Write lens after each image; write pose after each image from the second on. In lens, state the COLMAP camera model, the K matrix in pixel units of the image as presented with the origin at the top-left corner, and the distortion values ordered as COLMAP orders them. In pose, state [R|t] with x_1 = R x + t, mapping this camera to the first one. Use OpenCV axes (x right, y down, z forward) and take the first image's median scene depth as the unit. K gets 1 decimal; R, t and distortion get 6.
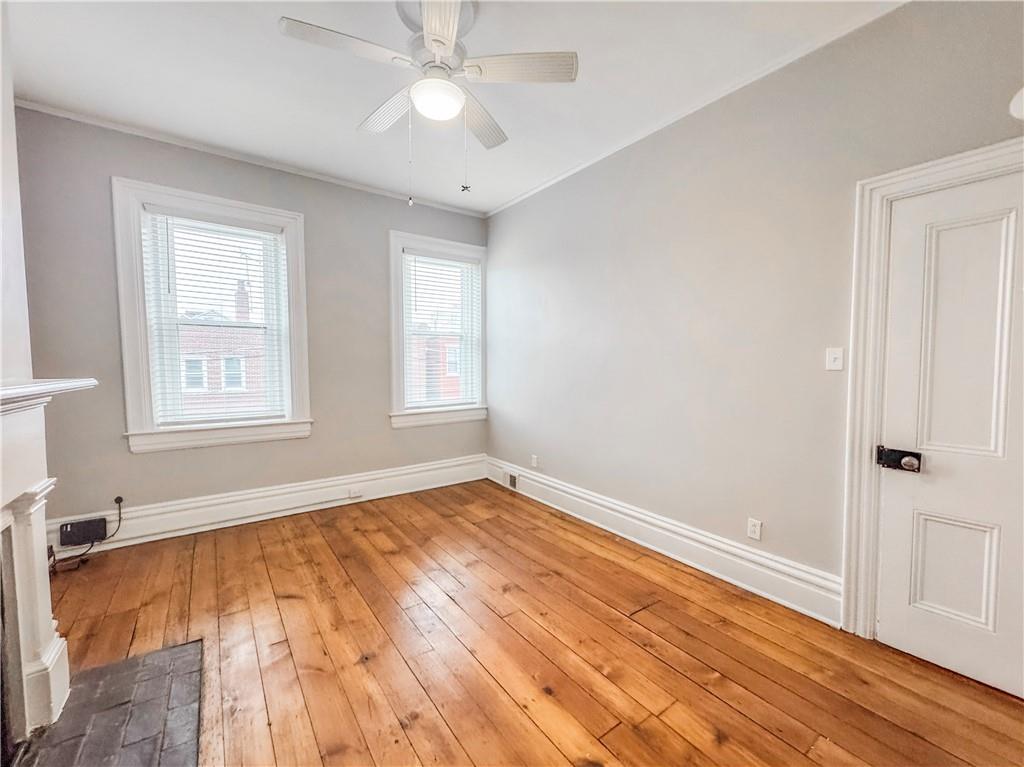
lens RADIAL K [[413.8, 0, 514.2], [0, 413.8, 382.7], [0, 0, 1]] dist [-0.015040, -0.000002]
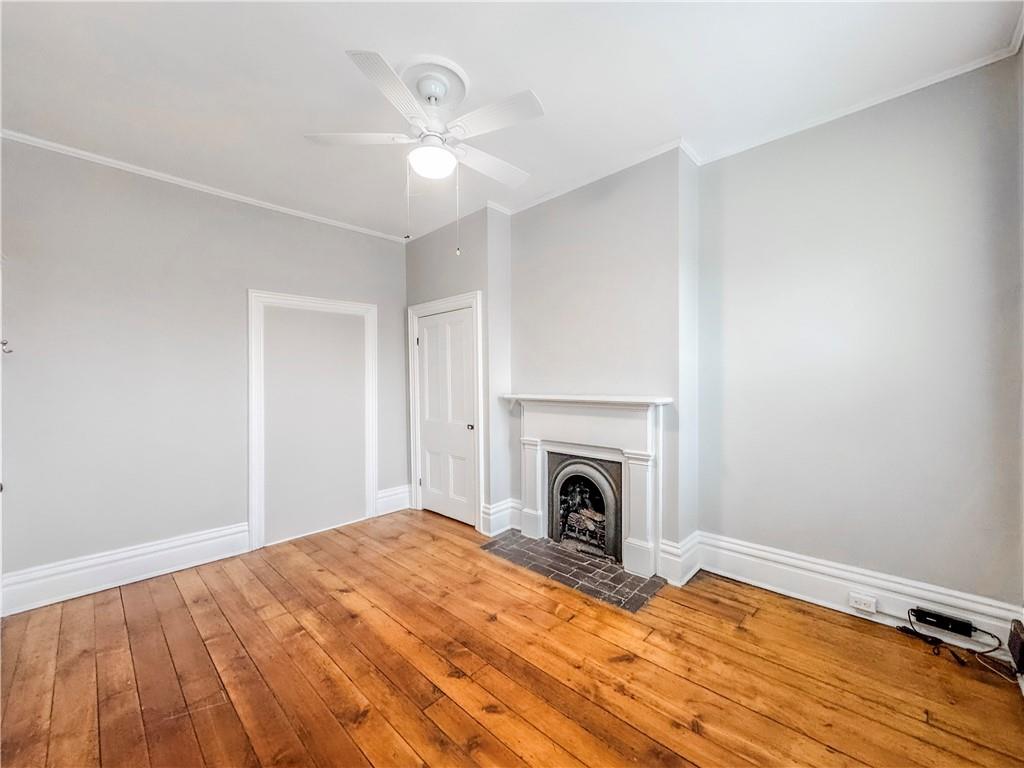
lens RADIAL K [[408.1, 0, 511.5], [0, 408.1, 383.0], [0, 0, 1]] dist [0.000333, 0.000124]
pose [[-0.985715, 0.010029, -0.168124, -0.118162], [0.002285, 0.998930, 0.046193, -0.073628], [0.168408, 0.045149, -0.984683, 1.253802]]
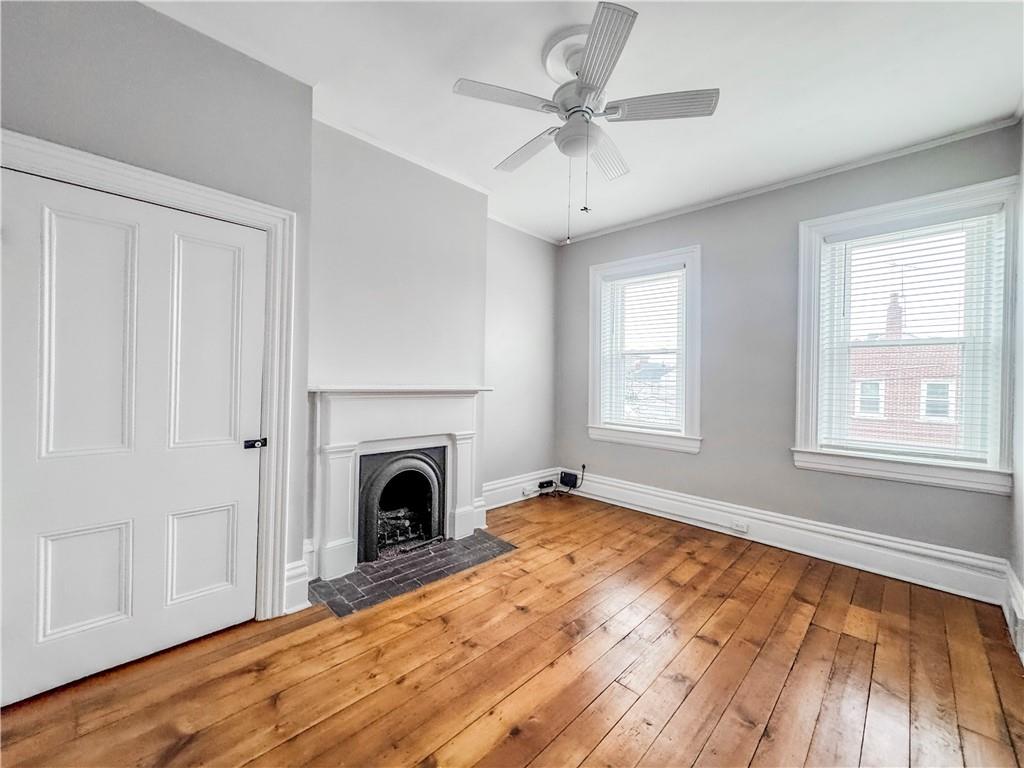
lens RADIAL K [[408.1, 0, 511.5], [0, 408.1, 383.0], [0, 0, 1]] dist [0.000333, 0.000124]
pose [[0.154910, 0.012890, -0.987845, 0.497368], [-0.066747, 0.997767, 0.002552, -0.021117], [0.985671, 0.065540, 0.155424, 0.399605]]
